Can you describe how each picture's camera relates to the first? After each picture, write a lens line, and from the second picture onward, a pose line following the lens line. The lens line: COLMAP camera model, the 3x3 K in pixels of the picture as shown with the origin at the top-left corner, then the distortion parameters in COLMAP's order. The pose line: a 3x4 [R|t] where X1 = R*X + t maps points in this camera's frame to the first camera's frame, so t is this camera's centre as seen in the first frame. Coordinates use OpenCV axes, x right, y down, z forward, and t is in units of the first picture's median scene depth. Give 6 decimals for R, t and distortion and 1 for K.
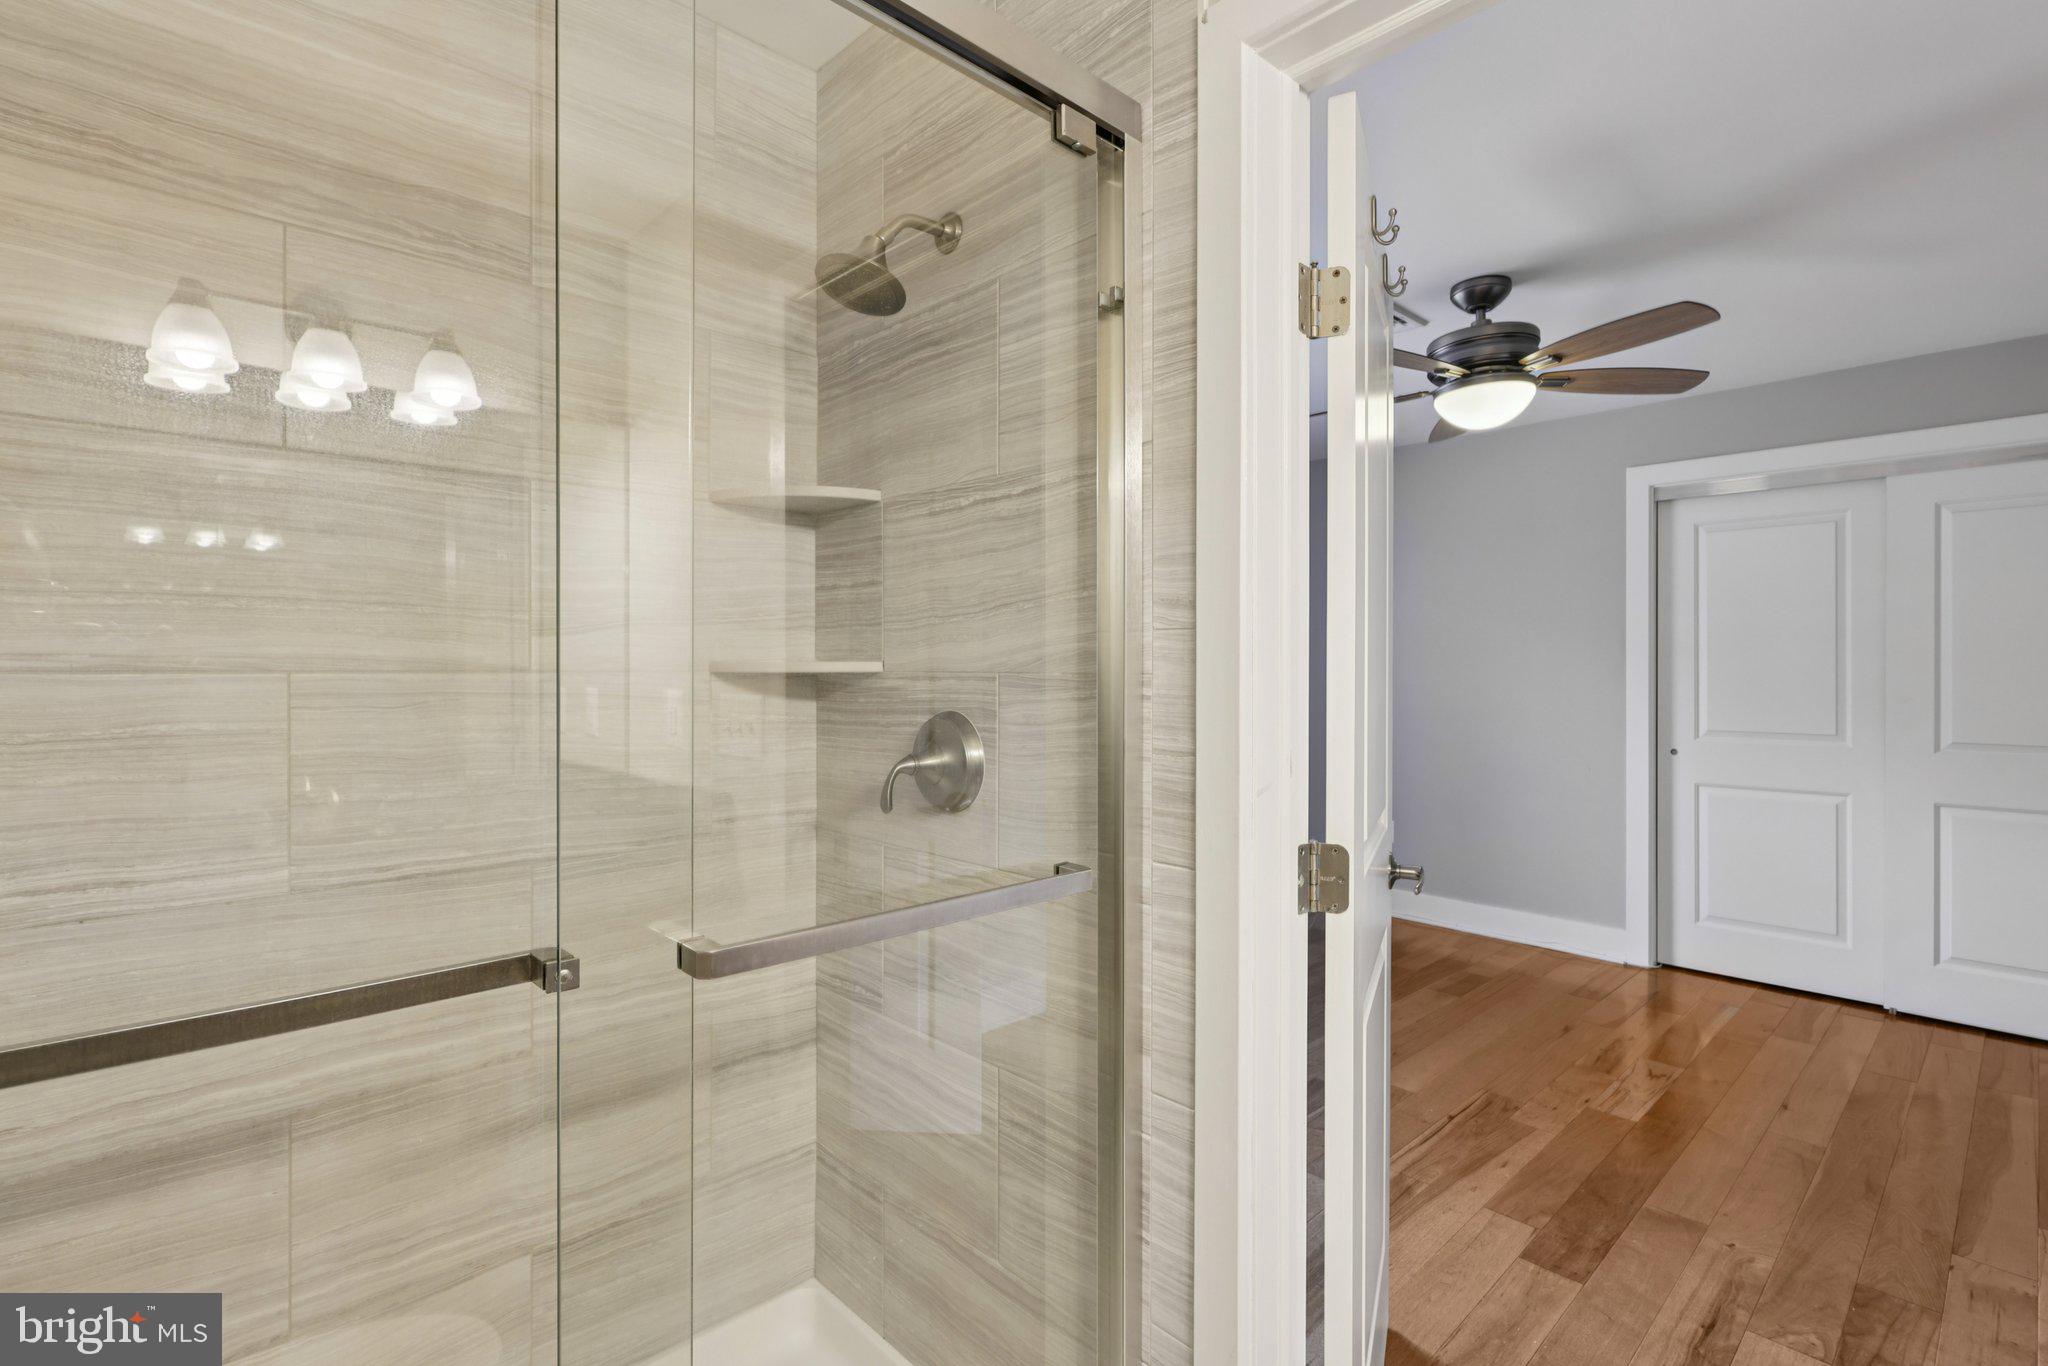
lens RADIAL K [[968.7, 0, 1033.5], [0, 968.7, 674.1], [0, 0, 1]] dist [-0.001499, -0.000228]
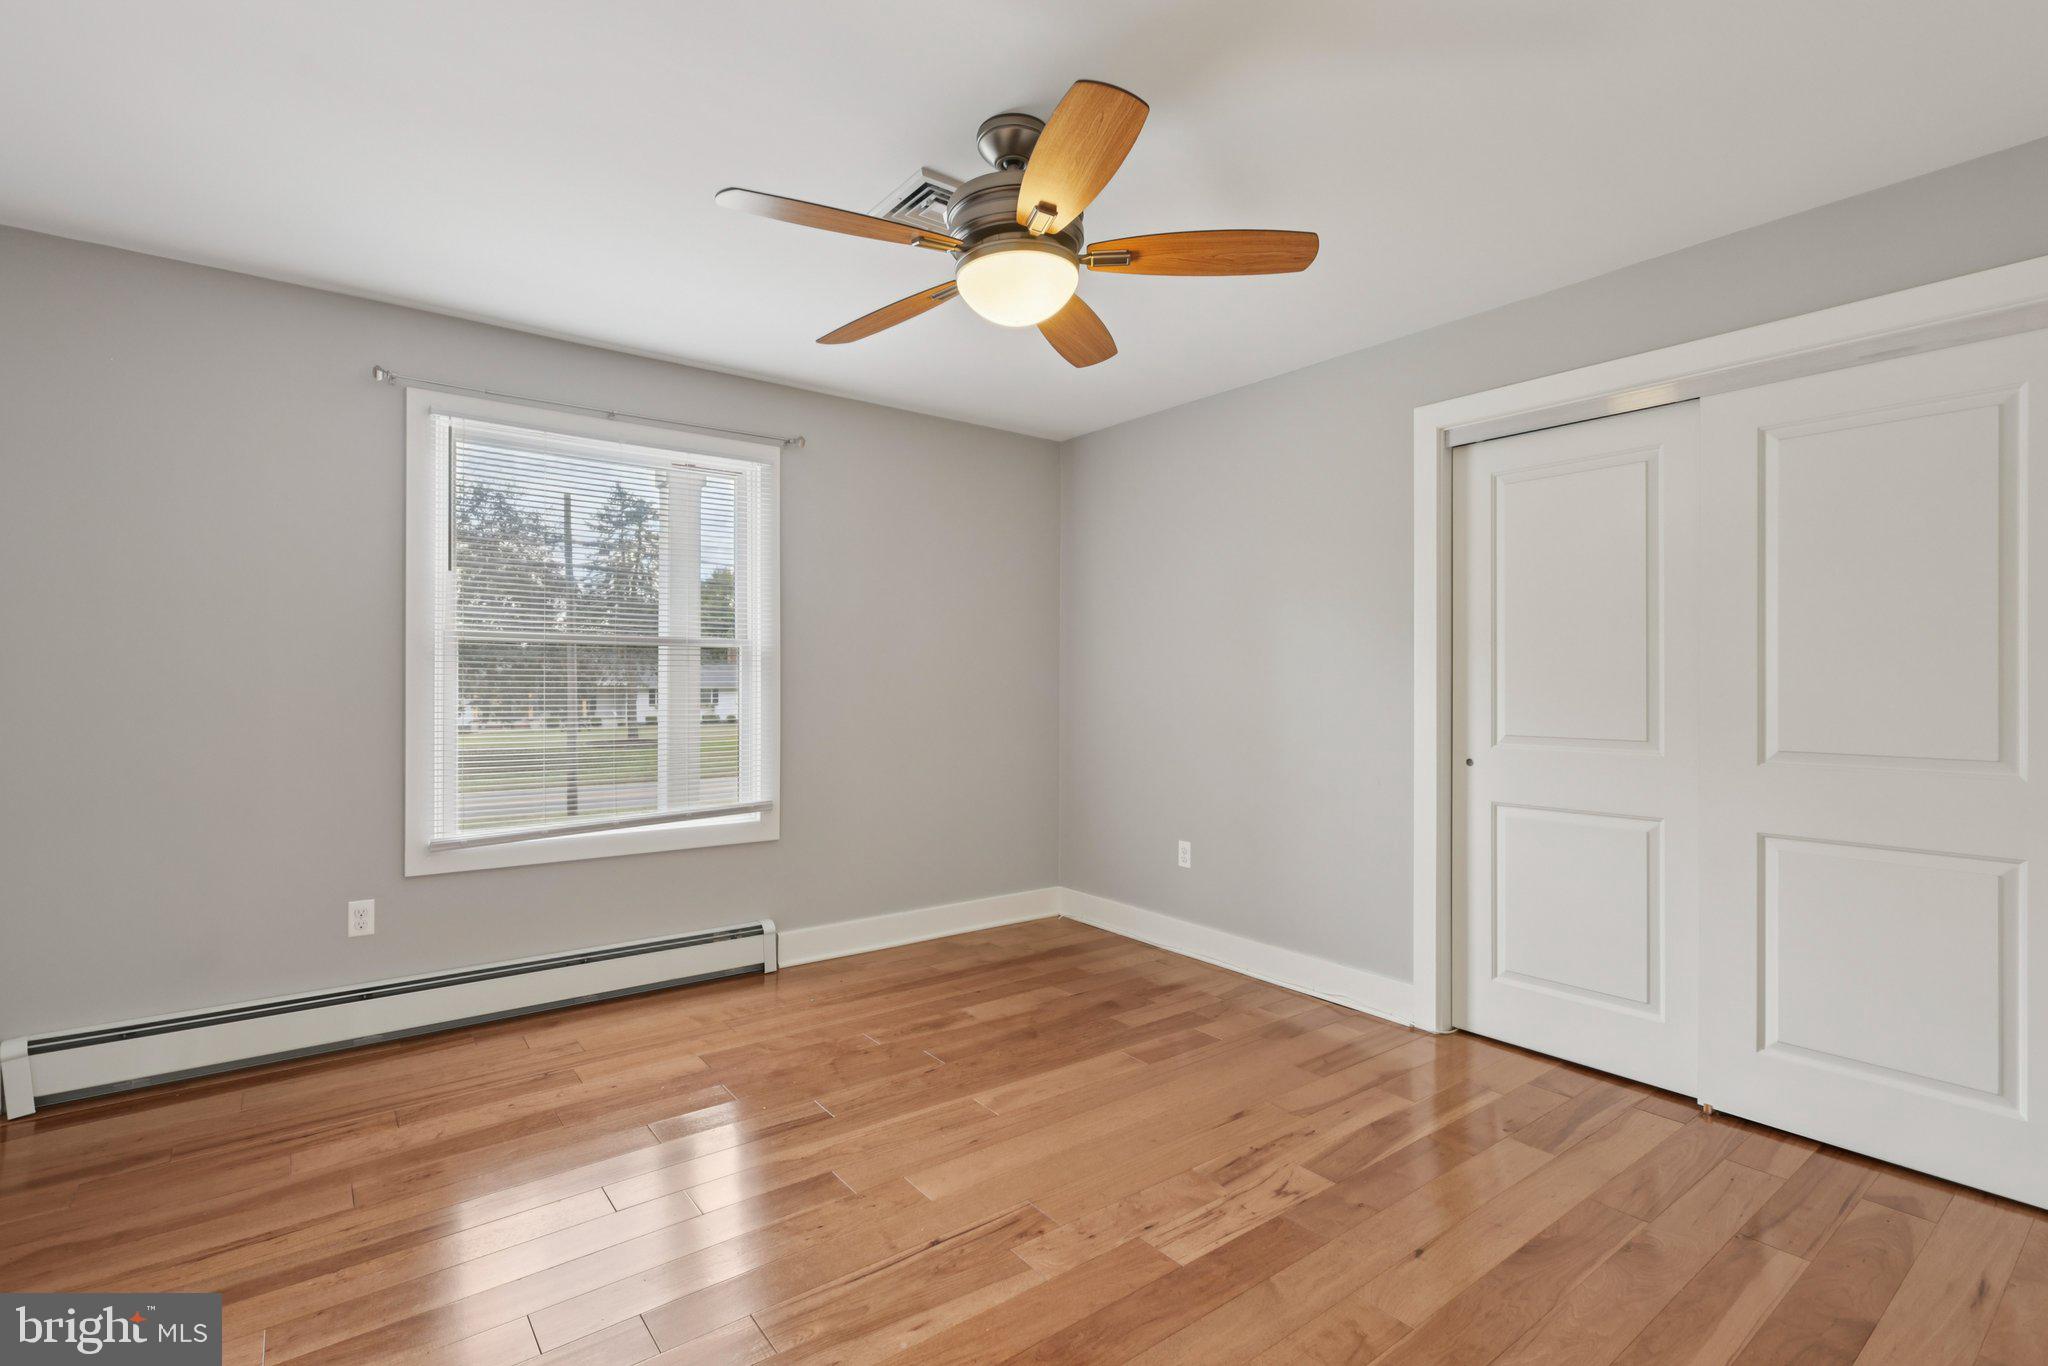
lens RADIAL K [[968.7, 0, 1018.2], [0, 968.7, 688.1], [0, 0, 1]] dist [-0.001499, -0.000228]
pose [[0.995169, 0.001917, -0.098155, 0.411625], [-0.001784, 0.999997, 0.001435, 0.021073], [0.098157, -0.001253, 0.995170, 0.191985]]
